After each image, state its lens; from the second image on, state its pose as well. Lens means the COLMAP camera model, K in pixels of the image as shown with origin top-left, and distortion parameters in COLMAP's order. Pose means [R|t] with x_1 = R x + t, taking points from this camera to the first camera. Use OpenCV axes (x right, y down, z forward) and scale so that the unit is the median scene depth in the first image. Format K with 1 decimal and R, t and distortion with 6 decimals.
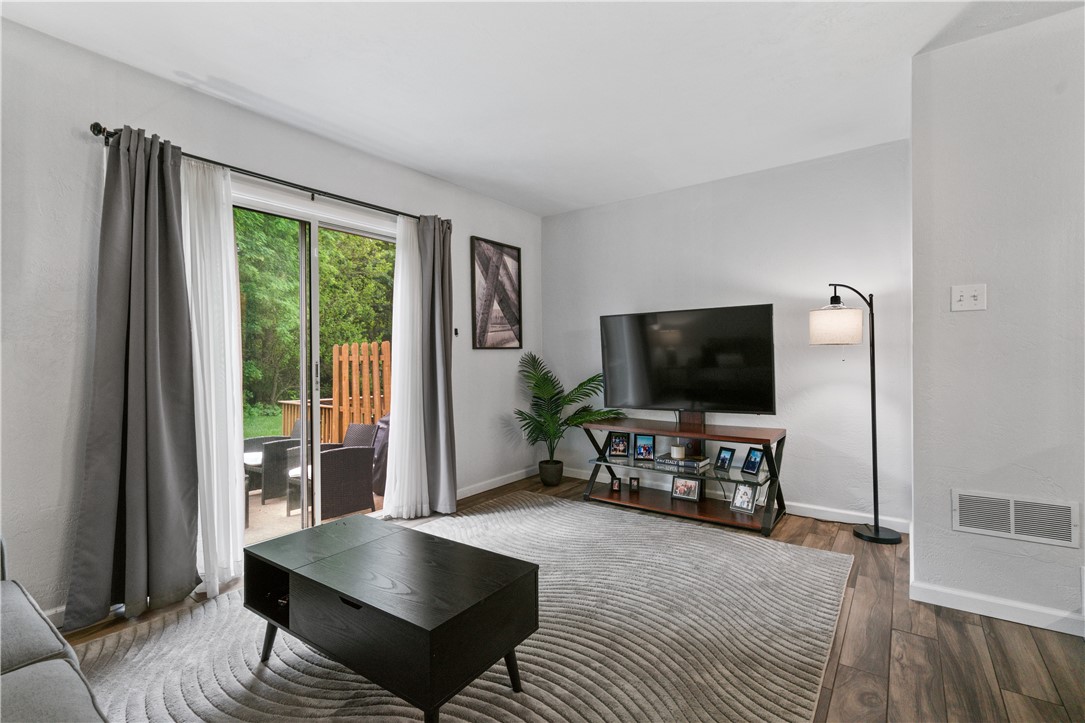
lens RADIAL K [[493.3, 0, 544.4], [0, 493.3, 360.1], [0, 0, 1]] dist [-0.000310, 0.000568]
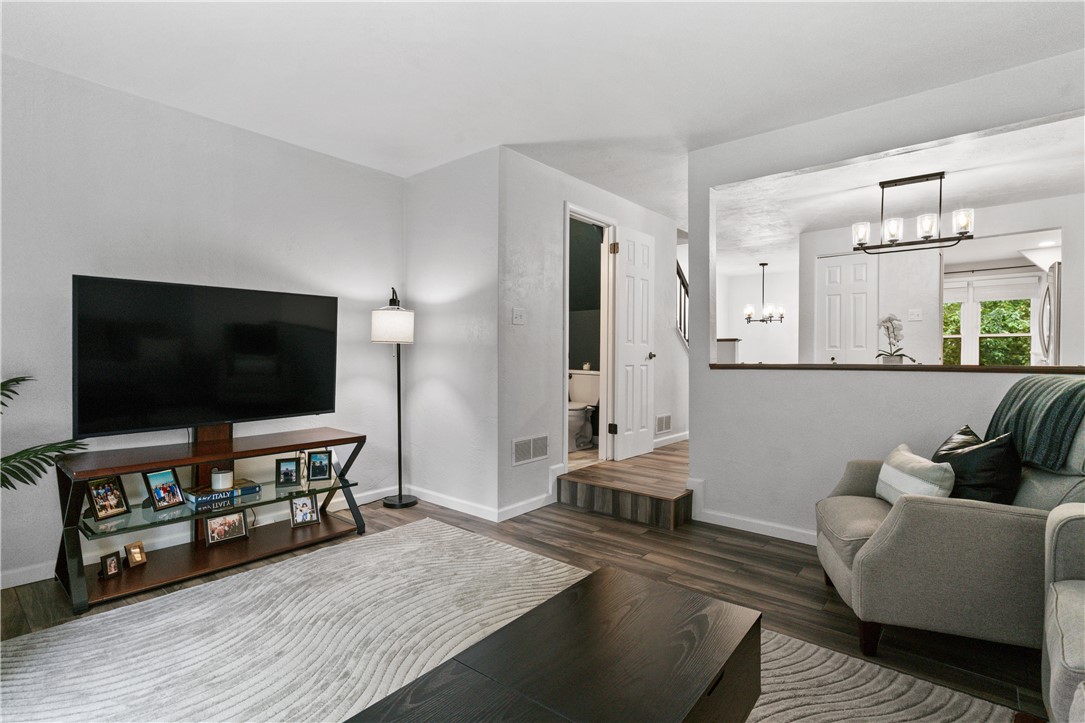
lens RADIAL K [[522.0, 0, 533.6], [0, 522.0, 361.8], [0, 0, 1]] dist [-0.001597, -0.001184]
pose [[0.074427, -0.005441, 0.997212, -0.550092], [-0.000741, 0.999985, 0.005511, 0.005962], [-0.997226, -0.001149, 0.074422, 0.566932]]
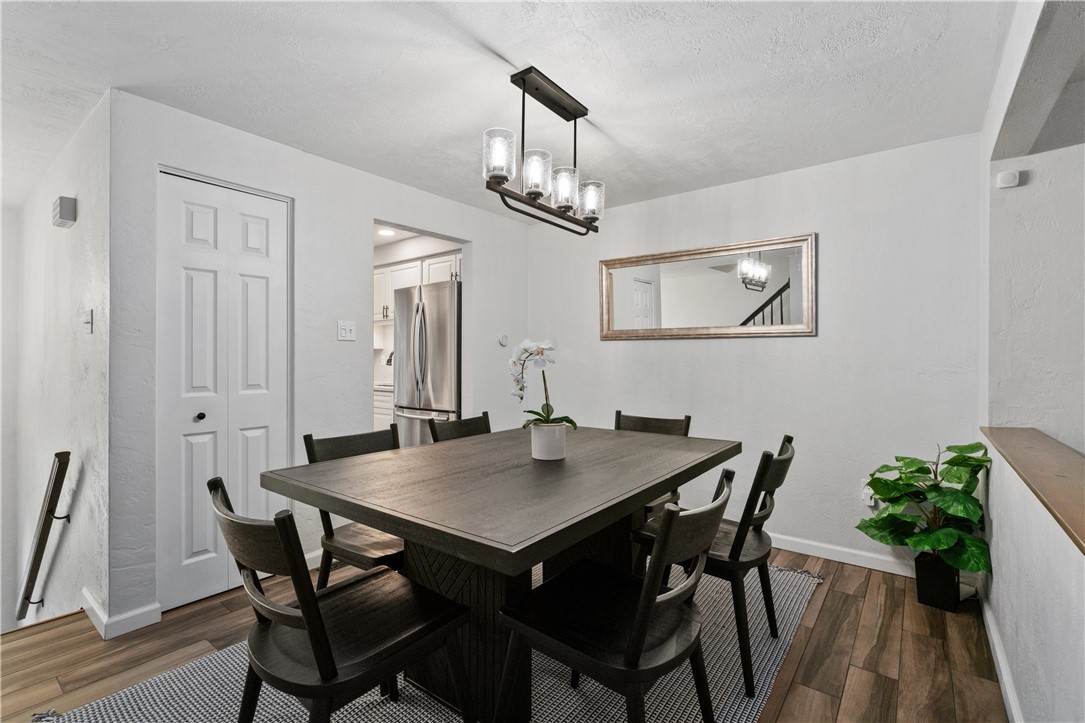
lens RADIAL K [[493.3, 0, 535.5], [0, 493.3, 359.8], [0, 0, 1]] dist [-0.000310, 0.000568]
pose [[-0.999839, 0.003365, 0.017644, 0.795942], [0.003448, 0.999983, 0.004674, -0.081070], [-0.017628, 0.004734, -0.999833, 0.402982]]
